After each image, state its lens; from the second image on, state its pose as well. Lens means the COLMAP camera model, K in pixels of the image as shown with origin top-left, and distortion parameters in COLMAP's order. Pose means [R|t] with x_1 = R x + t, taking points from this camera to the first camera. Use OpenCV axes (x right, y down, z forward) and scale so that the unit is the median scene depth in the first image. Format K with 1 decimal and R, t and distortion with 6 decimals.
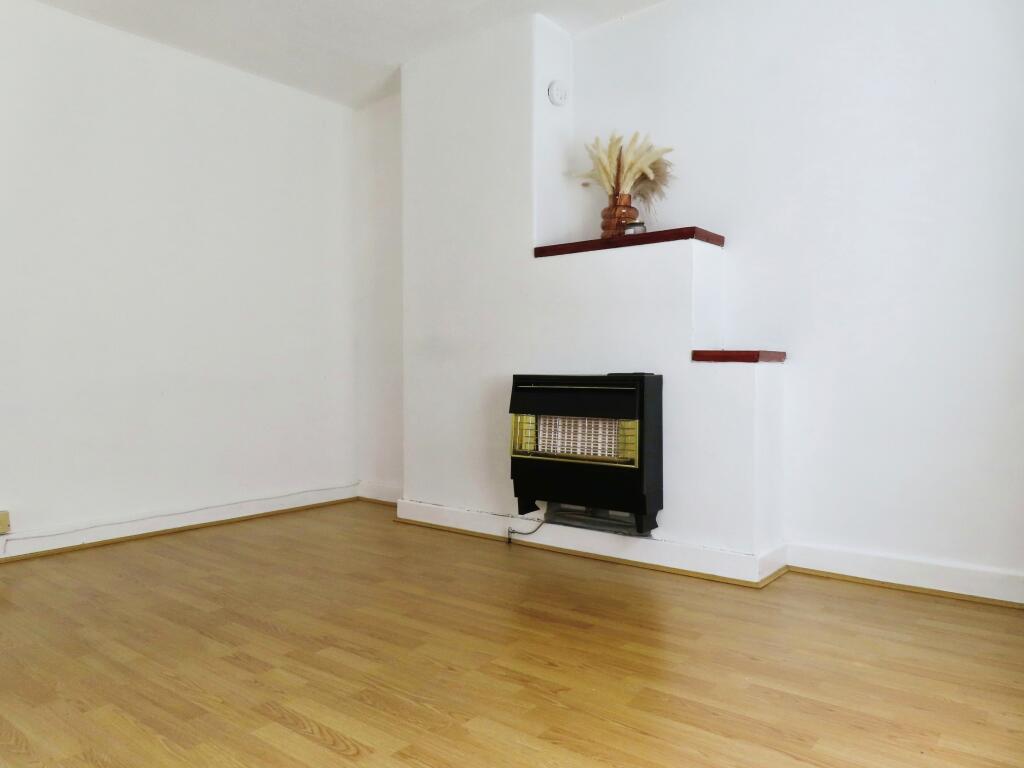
lens RADIAL K [[739.1, 0, 512.0], [0, 739.1, 384.0], [0, 0, 1]] dist [-0.006457, -0.010631]
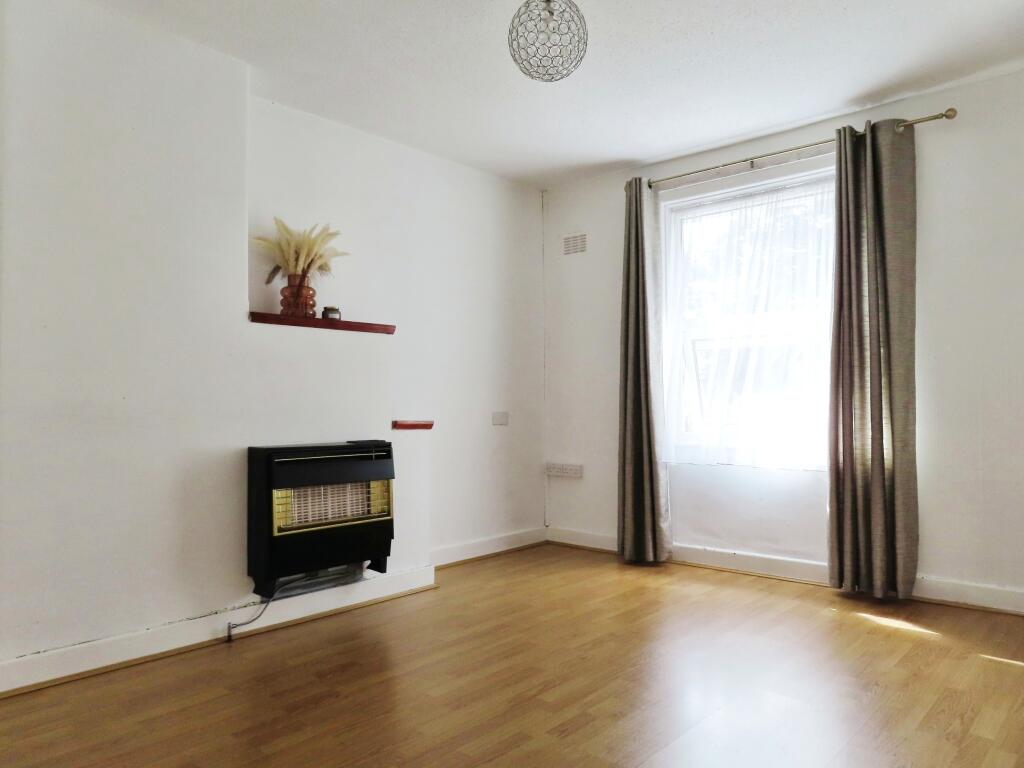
lens RADIAL K [[739.1, 0, 512.0], [0, 739.1, 384.0], [0, 0, 1]] dist [-0.006457, -0.010631]
pose [[0.046220, 0.032803, 0.998393, -1.003767], [0.028285, 0.999017, -0.034133, -0.058092], [-0.998531, 0.029818, 0.045247, 0.709126]]
